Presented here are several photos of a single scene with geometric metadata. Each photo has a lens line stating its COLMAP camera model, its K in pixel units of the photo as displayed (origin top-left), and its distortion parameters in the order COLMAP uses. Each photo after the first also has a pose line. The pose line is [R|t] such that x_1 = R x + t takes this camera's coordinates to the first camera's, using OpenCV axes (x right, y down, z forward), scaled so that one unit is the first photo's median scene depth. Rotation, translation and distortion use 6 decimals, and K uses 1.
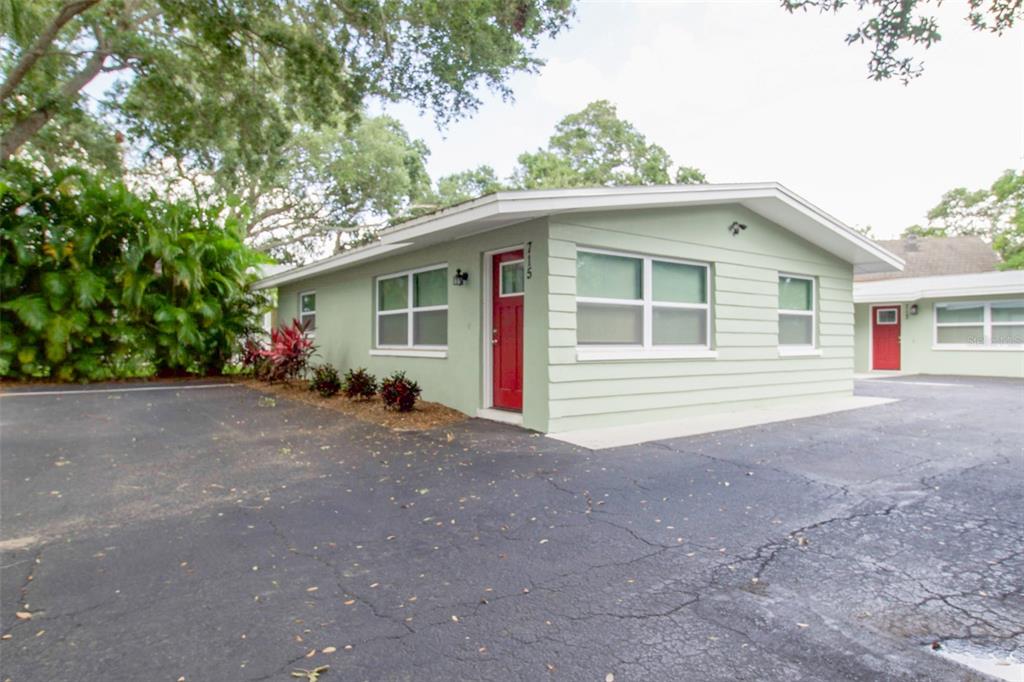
lens RADIAL K [[499.7, 0, 514.7], [0, 499.7, 341.8], [0, 0, 1]] dist [-0.069465, 0.033404]
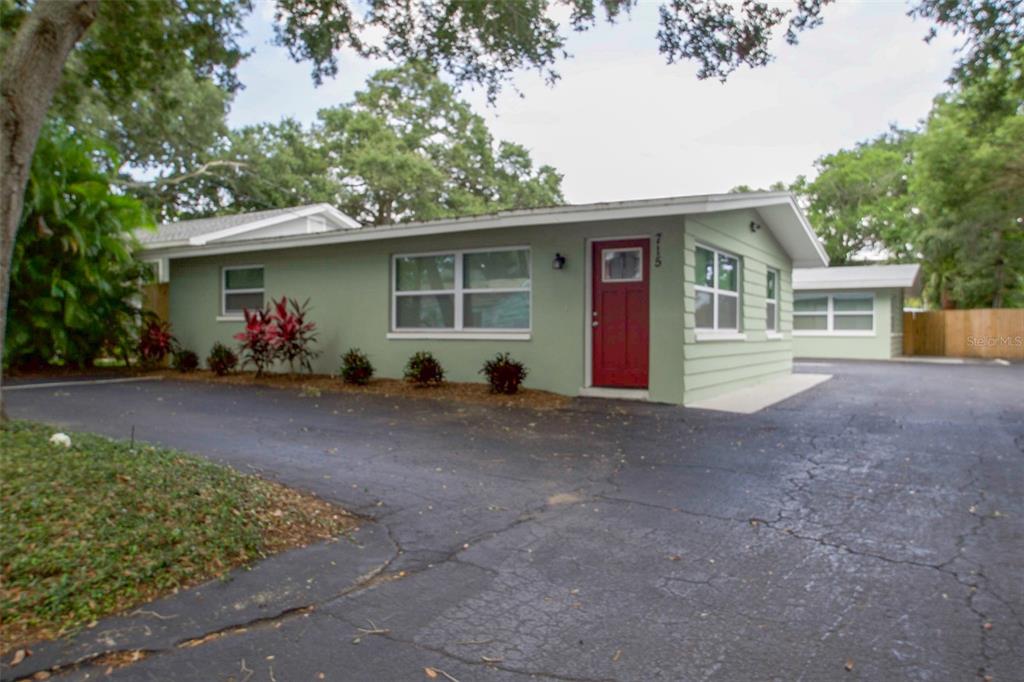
lens RADIAL K [[563.7, 0, 510.6], [0, 563.7, 339.4], [0, 0, 1]] dist [-0.084104, 0.050457]
pose [[0.953029, -0.002796, 0.302867, -0.487471], [-0.003454, 0.999792, 0.020098, 0.007561], [-0.302860, -0.020200, 0.952821, -0.068471]]
